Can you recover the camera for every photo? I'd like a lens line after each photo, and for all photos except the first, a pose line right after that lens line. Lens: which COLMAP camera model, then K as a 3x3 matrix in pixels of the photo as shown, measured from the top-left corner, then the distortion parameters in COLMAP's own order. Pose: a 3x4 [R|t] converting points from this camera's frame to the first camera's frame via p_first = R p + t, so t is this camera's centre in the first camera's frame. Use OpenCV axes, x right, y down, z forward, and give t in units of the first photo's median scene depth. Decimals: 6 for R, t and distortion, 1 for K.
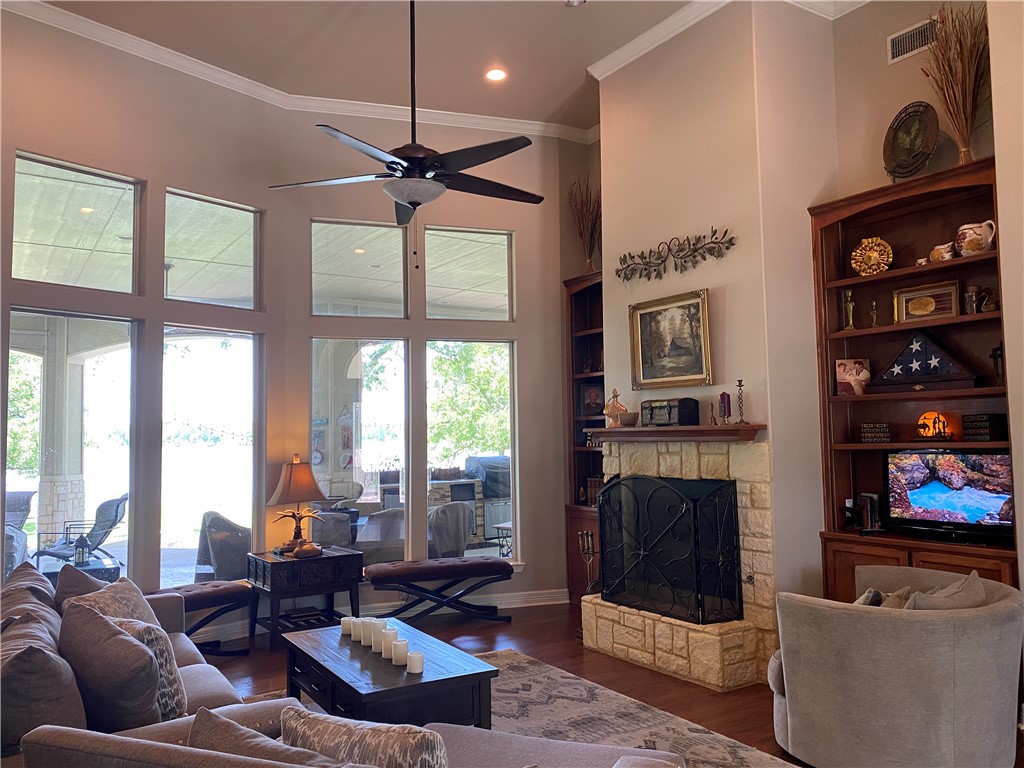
lens RADIAL K [[782.9, 0, 510.7], [0, 782.9, 384.3], [0, 0, 1]] dist [0.015119, -0.007104]
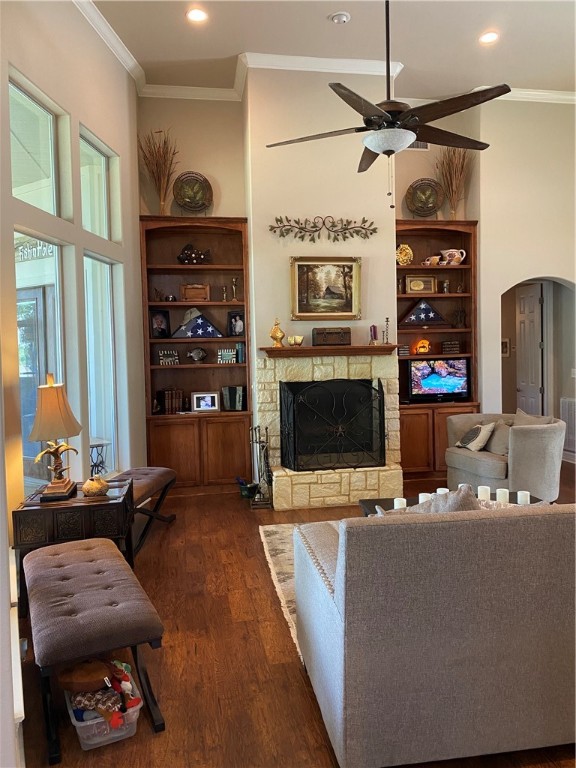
lens RADIAL K [[587.2, 0, 287.8], [0, 587.2, 382.6], [0, 0, 1]] dist [0.015119, -0.007104]
pose [[0.391735, -0.041886, 0.919124, -0.872433], [-0.045970, 0.996825, 0.065020, 0.055320], [-0.918929, -0.067722, 0.388565, 0.655477]]
